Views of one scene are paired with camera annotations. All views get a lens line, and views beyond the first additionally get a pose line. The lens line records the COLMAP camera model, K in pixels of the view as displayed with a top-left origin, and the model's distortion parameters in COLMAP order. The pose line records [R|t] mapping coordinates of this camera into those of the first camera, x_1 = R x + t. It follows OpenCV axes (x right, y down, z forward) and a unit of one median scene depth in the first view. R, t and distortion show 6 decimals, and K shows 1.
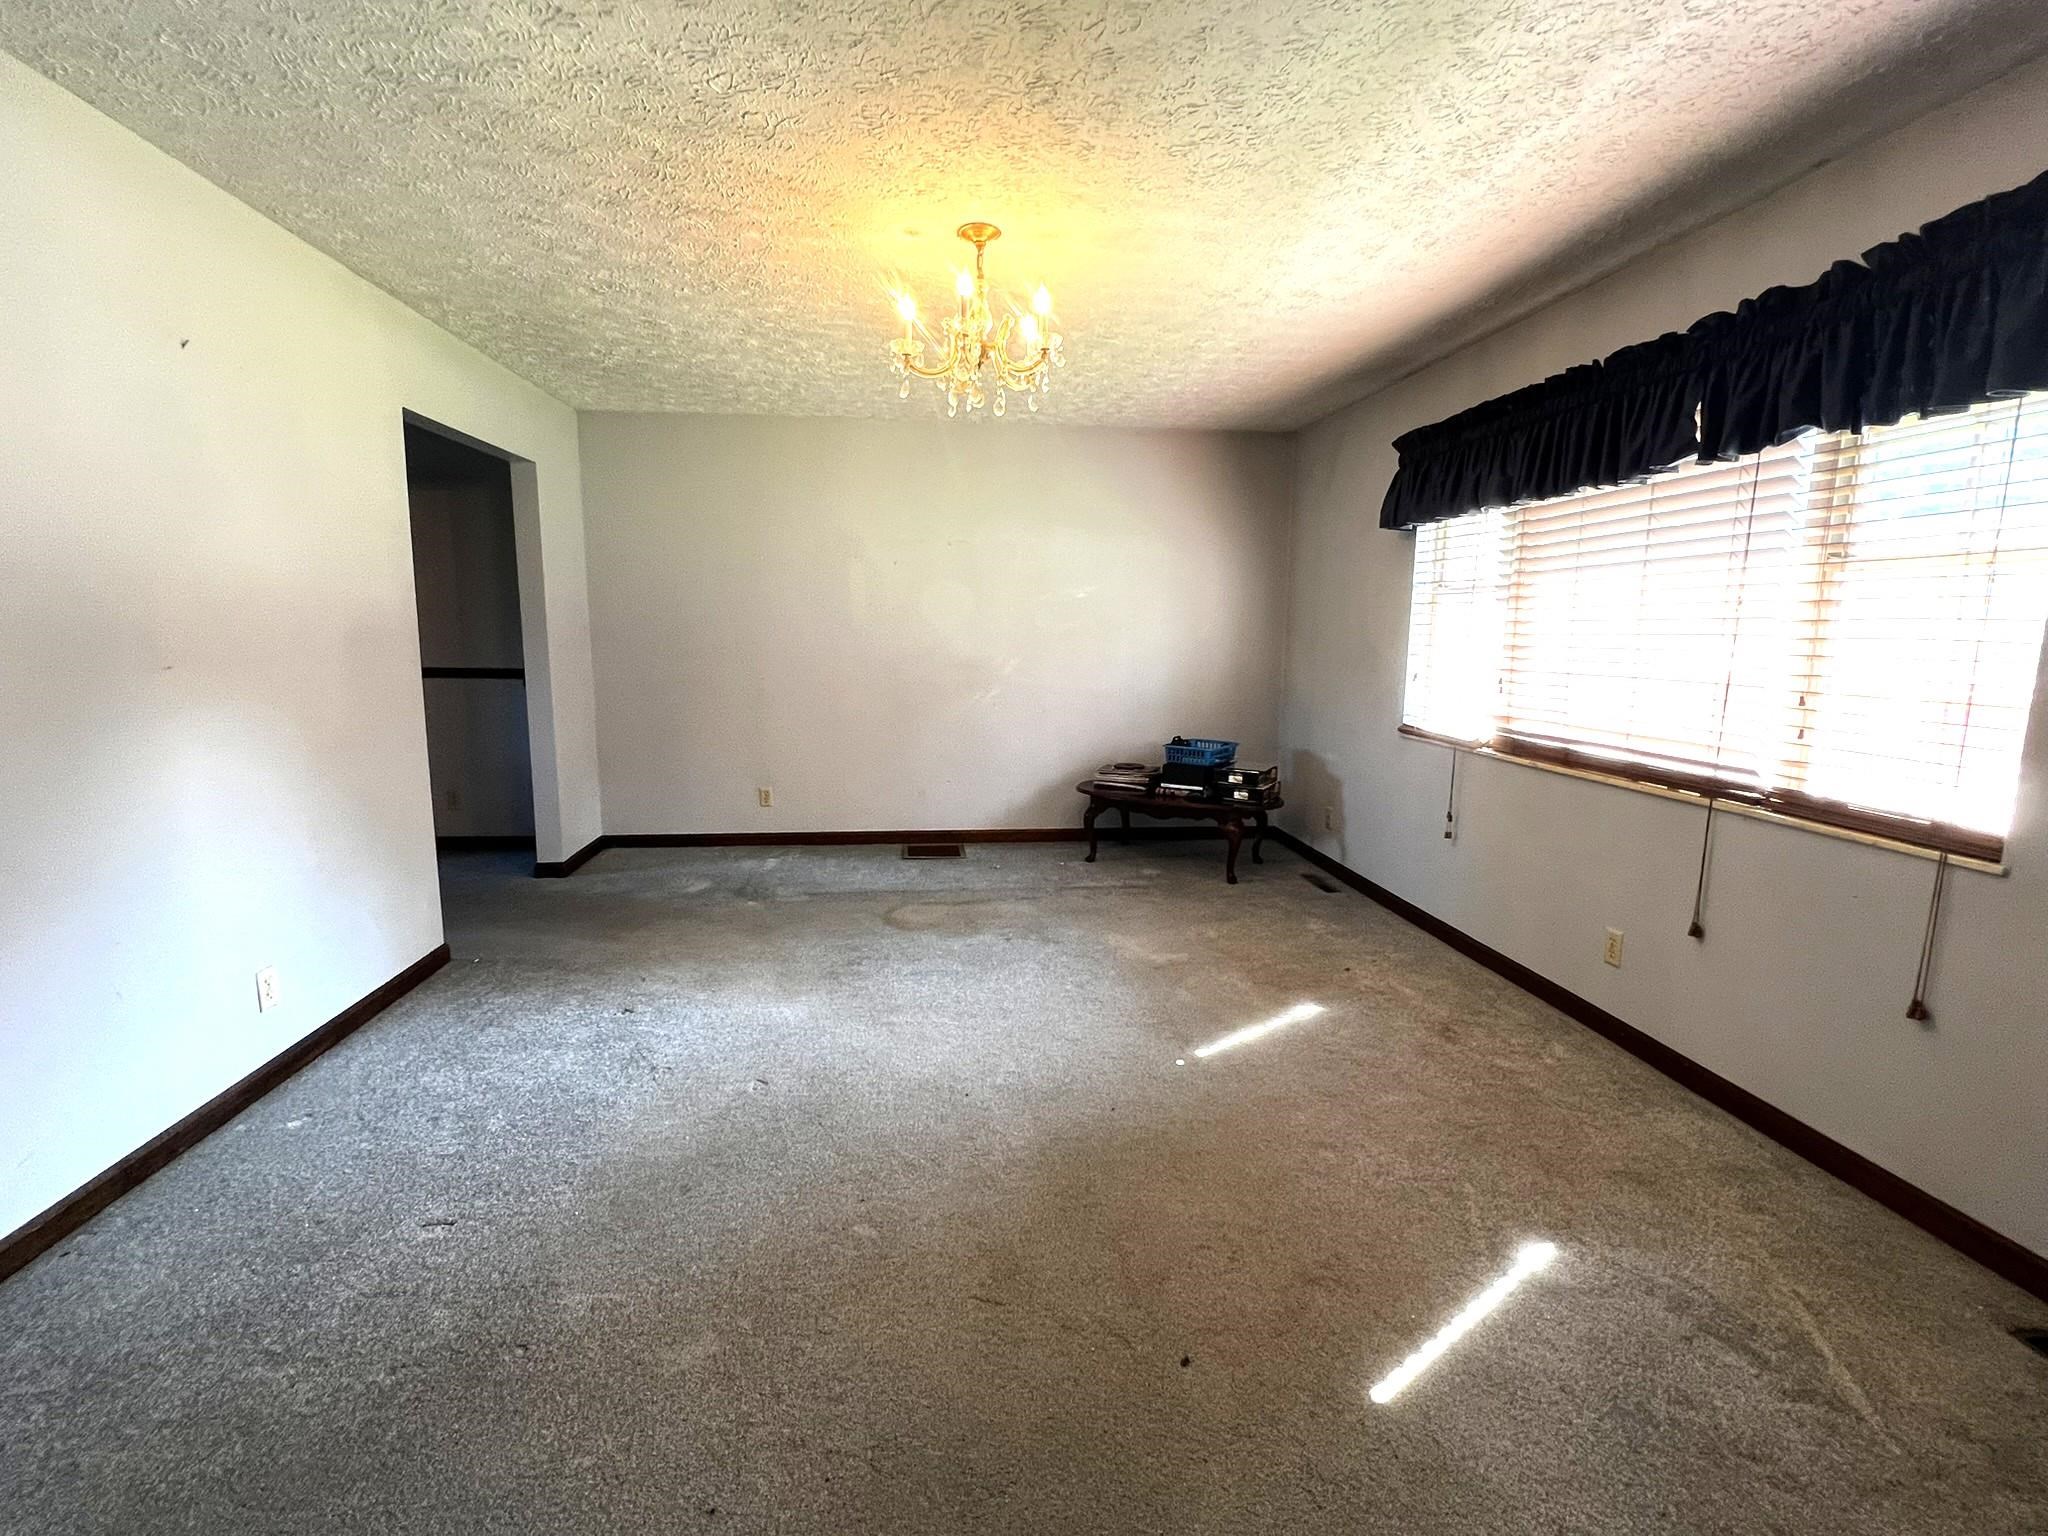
lens RADIAL K [[931.5, 0, 1018.1], [0, 931.5, 766.4], [0, 0, 1]] dist [-0.004659, 0.000511]
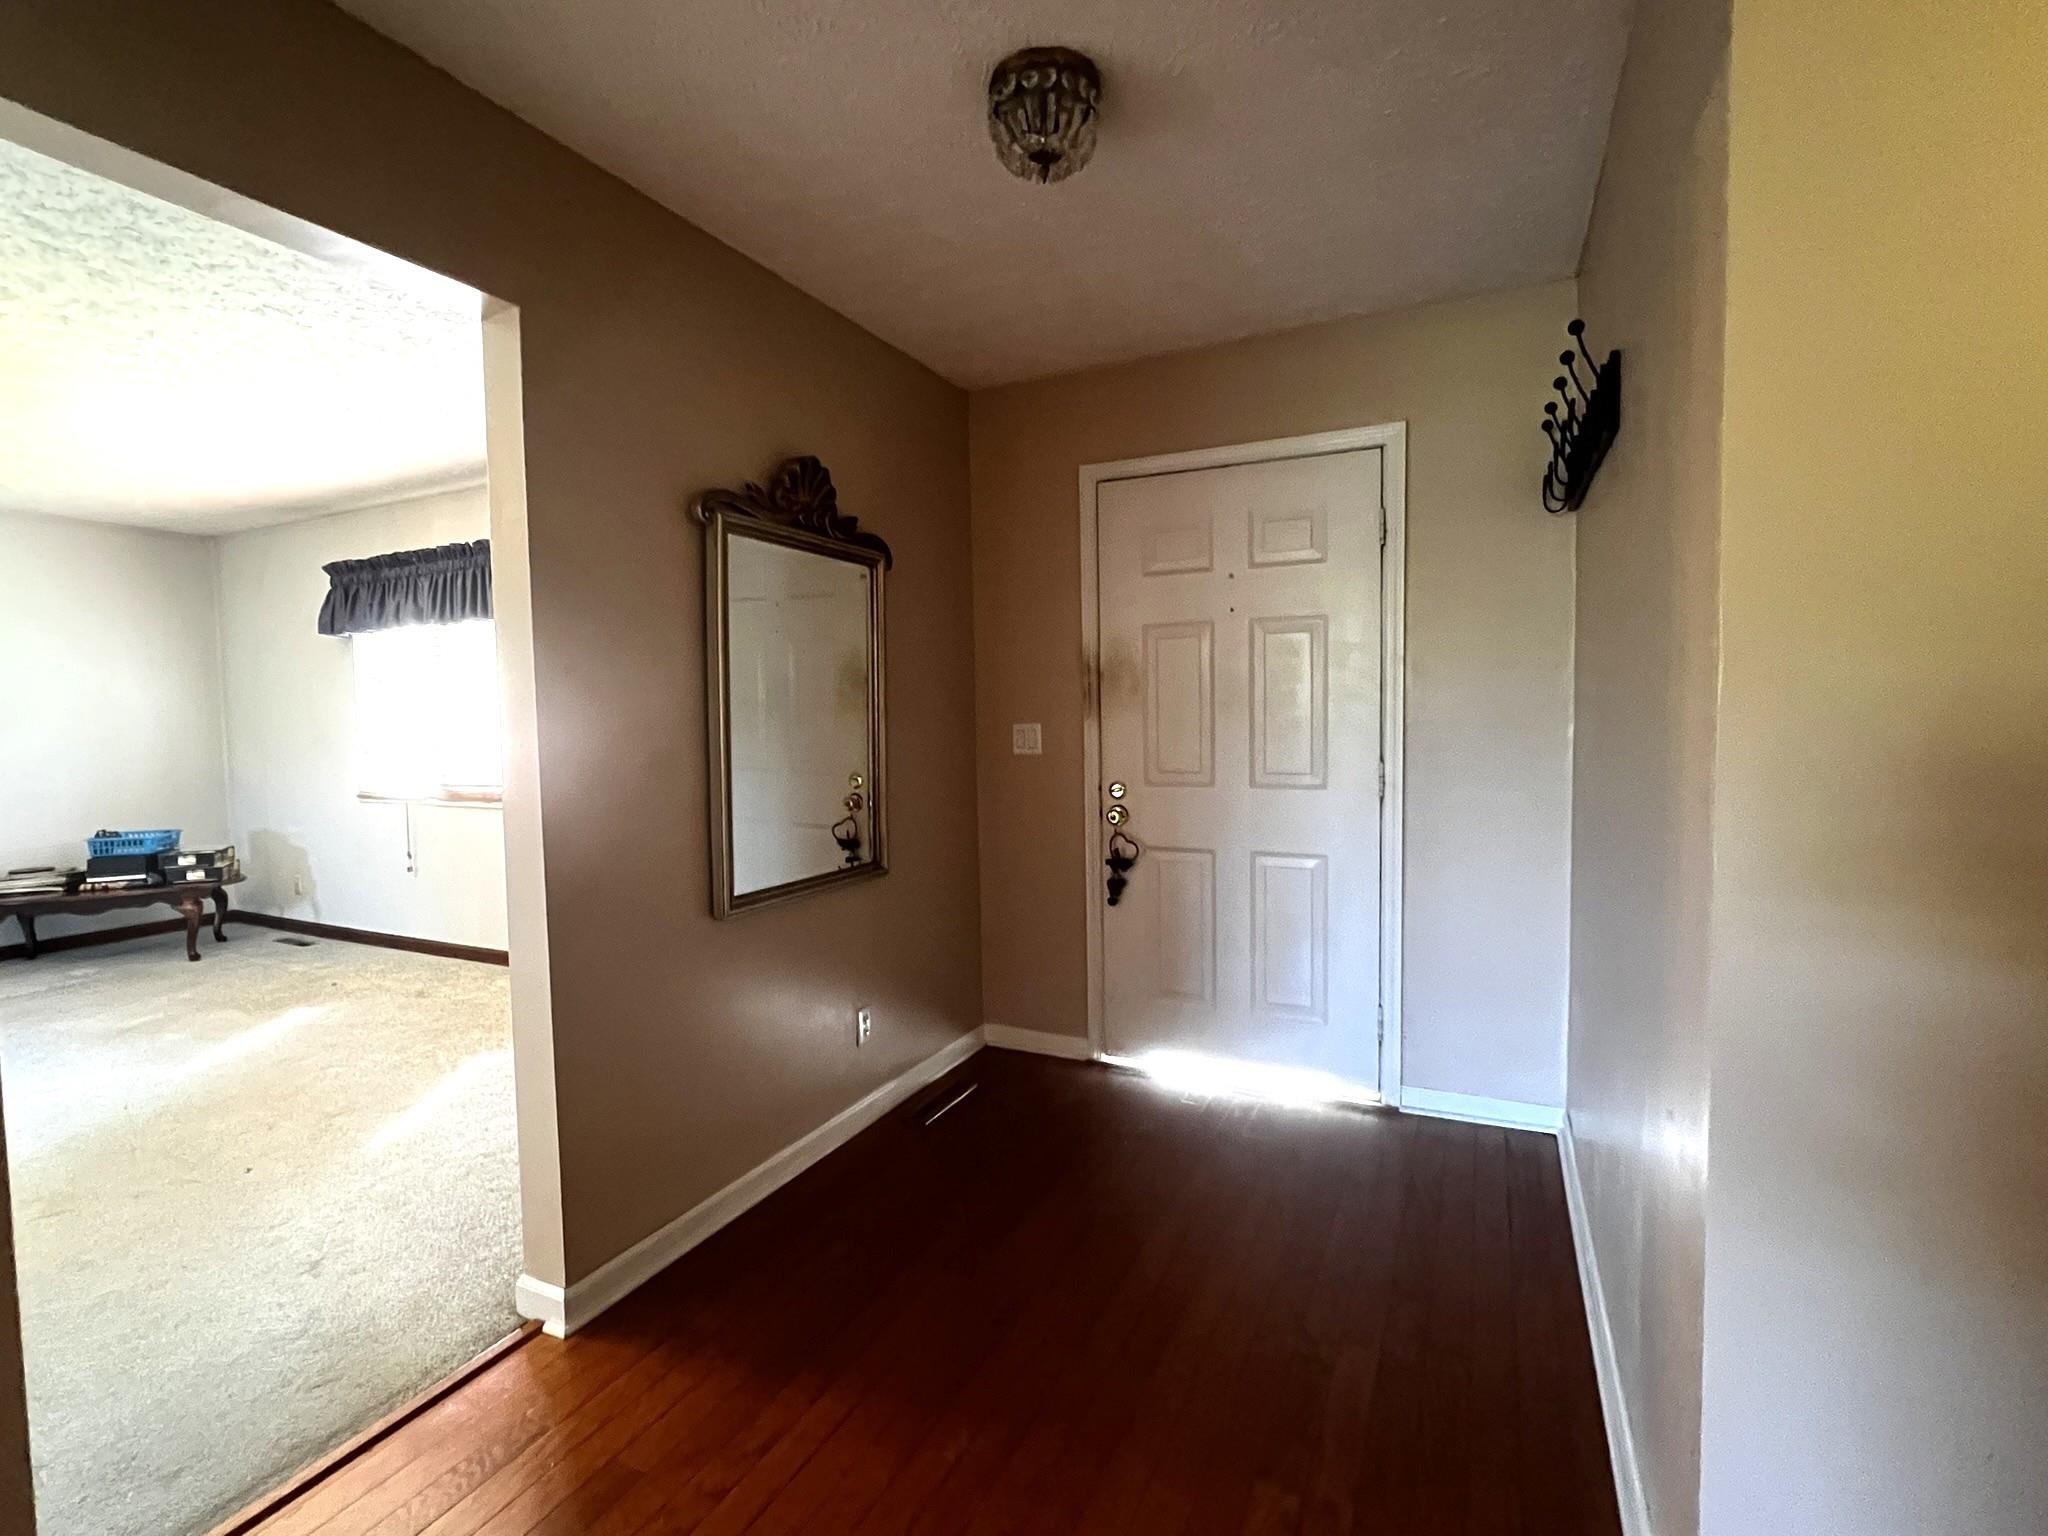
lens RADIAL K [[931.5, 0, 1020.1], [0, 931.5, 758.6], [0, 0, 1]] dist [-0.004659, 0.000511]
pose [[0.534187, -0.058873, 0.843314, -0.153474], [0.145047, 0.989161, -0.022824, 0.066362], [-0.832830, 0.134512, 0.536936, -0.388470]]
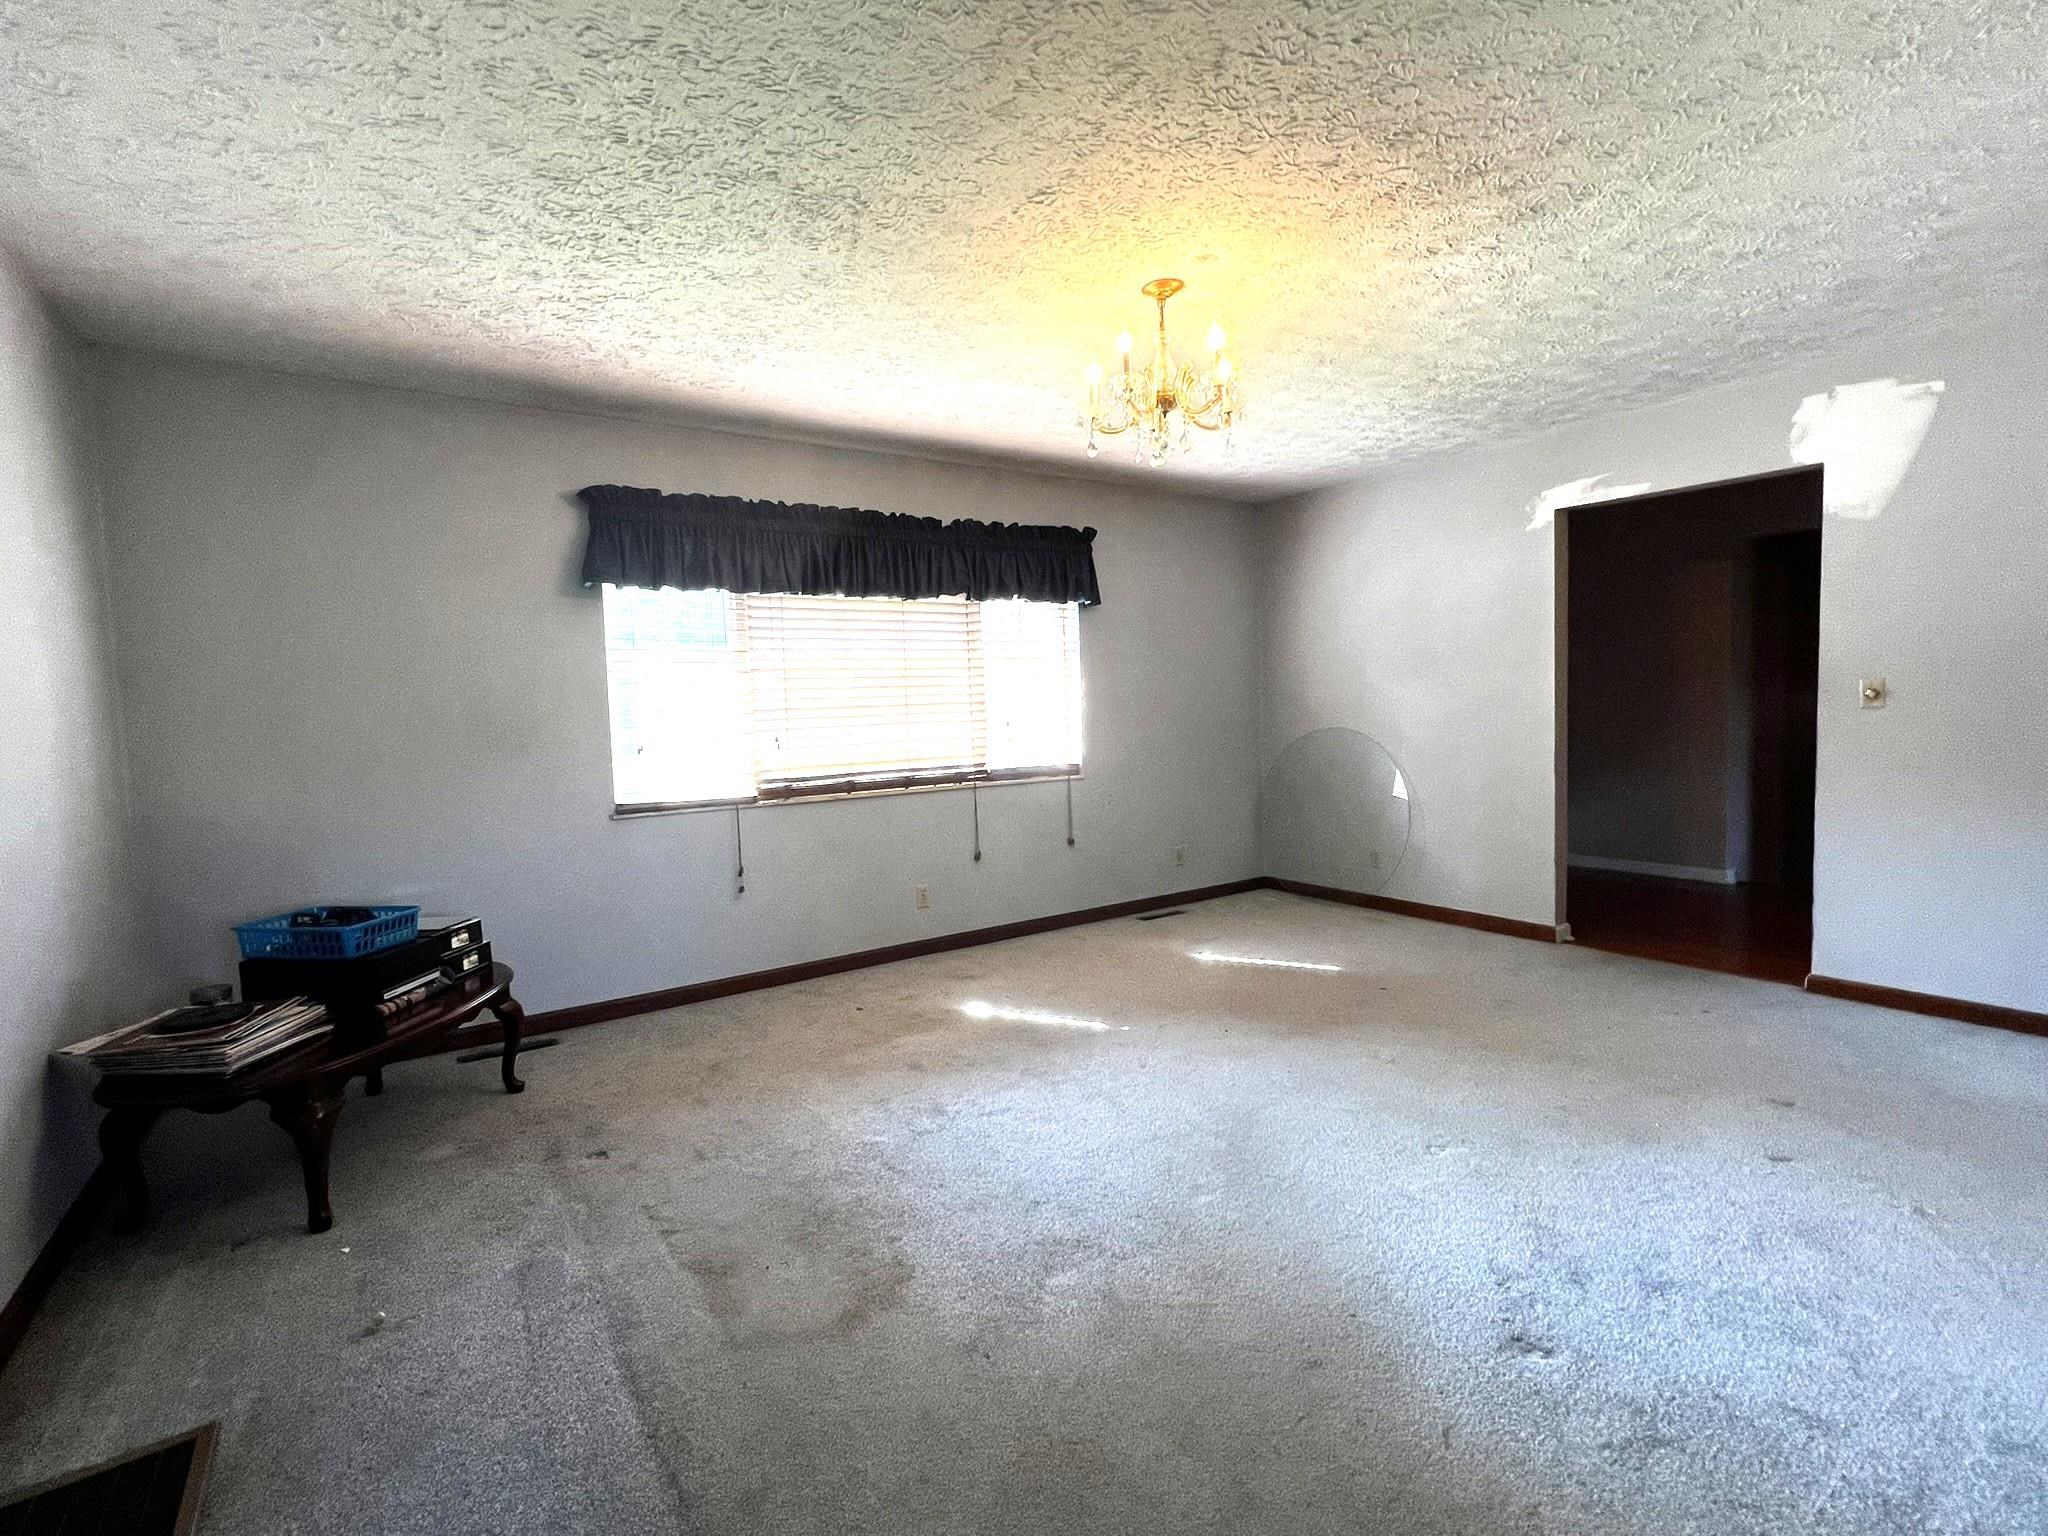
lens RADIAL K [[931.5, 0, 1006.9], [0, 931.5, 759.2], [0, 0, 1]] dist [-0.004659, 0.000511]
pose [[-0.470413, -0.038943, 0.881586, -0.535733], [0.161824, 0.978277, 0.129563, -0.140967], [-0.867482, 0.203610, -0.453893, 1.056860]]
